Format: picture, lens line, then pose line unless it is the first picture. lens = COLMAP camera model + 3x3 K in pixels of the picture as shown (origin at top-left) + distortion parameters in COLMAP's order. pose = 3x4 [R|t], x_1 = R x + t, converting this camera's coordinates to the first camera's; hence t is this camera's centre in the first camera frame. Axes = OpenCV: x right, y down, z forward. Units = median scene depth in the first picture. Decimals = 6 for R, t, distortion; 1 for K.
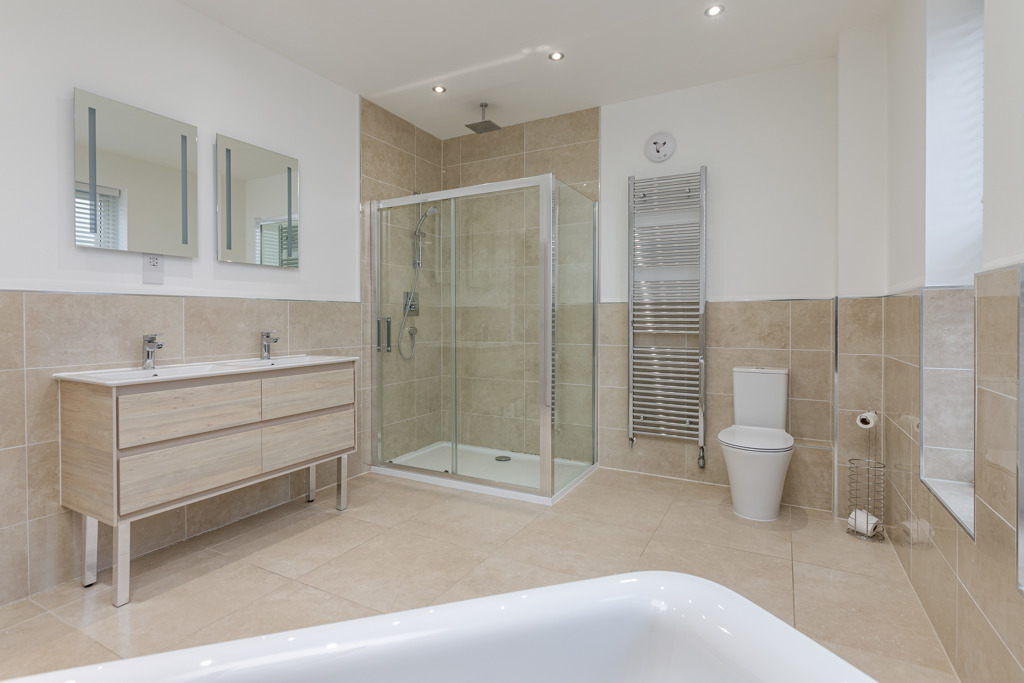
lens RADIAL K [[503.1, 0, 493.2], [0, 503.1, 326.3], [0, 0, 1]] dist [0.000929, -0.000245]
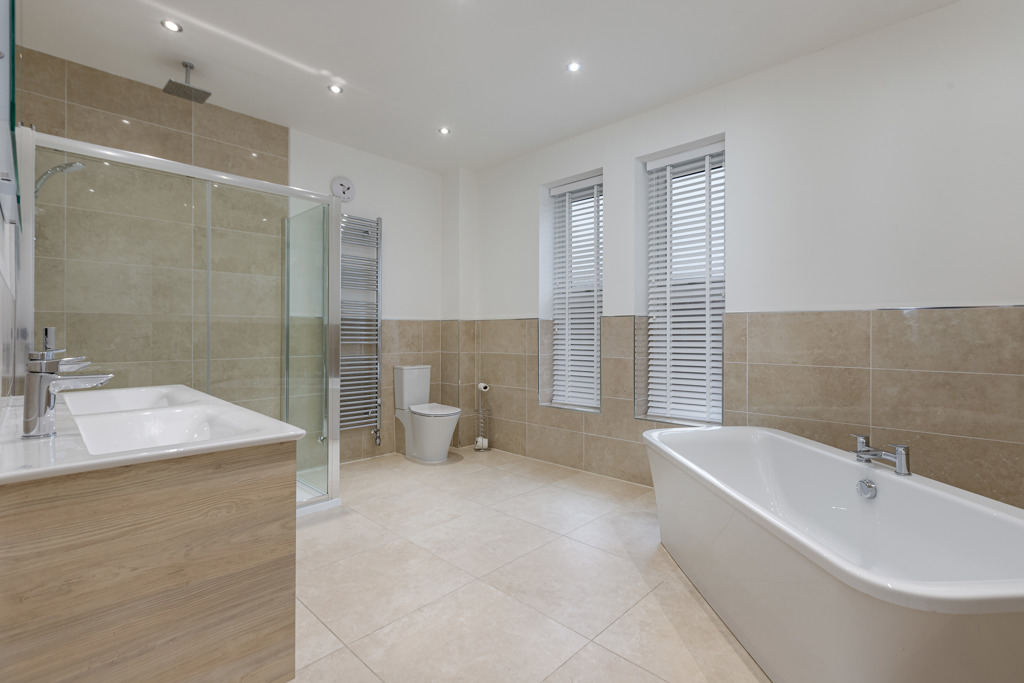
lens RADIAL K [[470.7, 0, 515.4], [0, 470.7, 337.3], [0, 0, 1]] dist [0.006077, 0.000757]
pose [[0.250079, -0.005650, 0.968209, -0.692032], [0.012901, 0.999914, 0.002502, -0.000173], [-0.968139, 0.011865, 0.250130, 0.342043]]
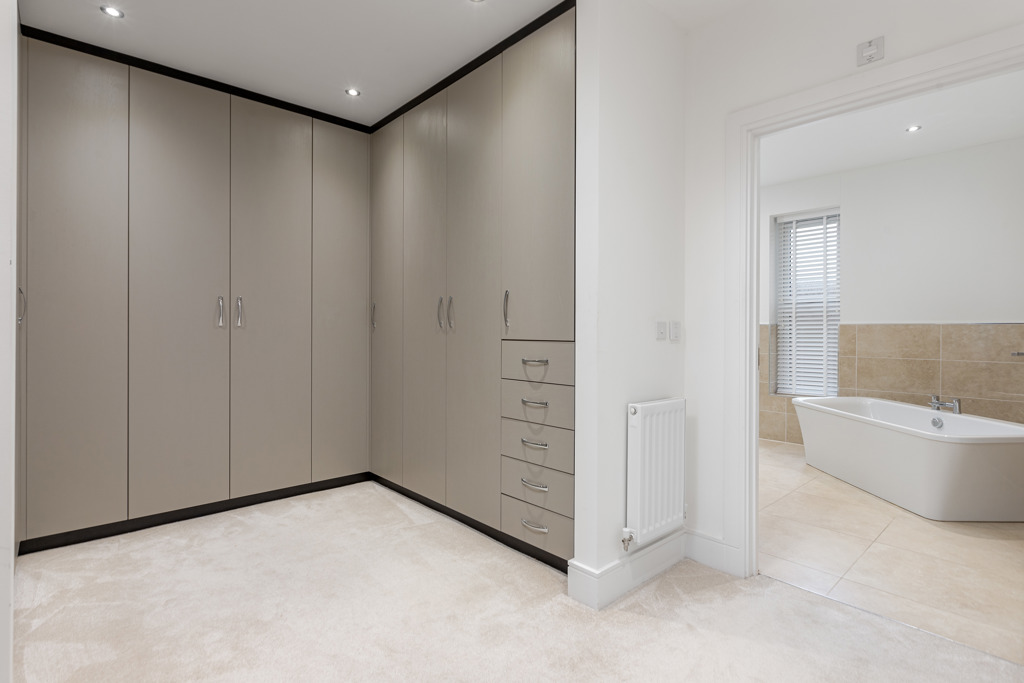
lens RADIAL K [[503.1, 0, 505.5], [0, 503.1, 336.4], [0, 0, 1]] dist [0.000929, -0.000245]
pose [[0.322357, -0.000569, 0.946618, -1.277387], [0.003051, 0.999995, -0.000438, -0.004291], [-0.946613, 0.003030, 0.322357, 0.573386]]
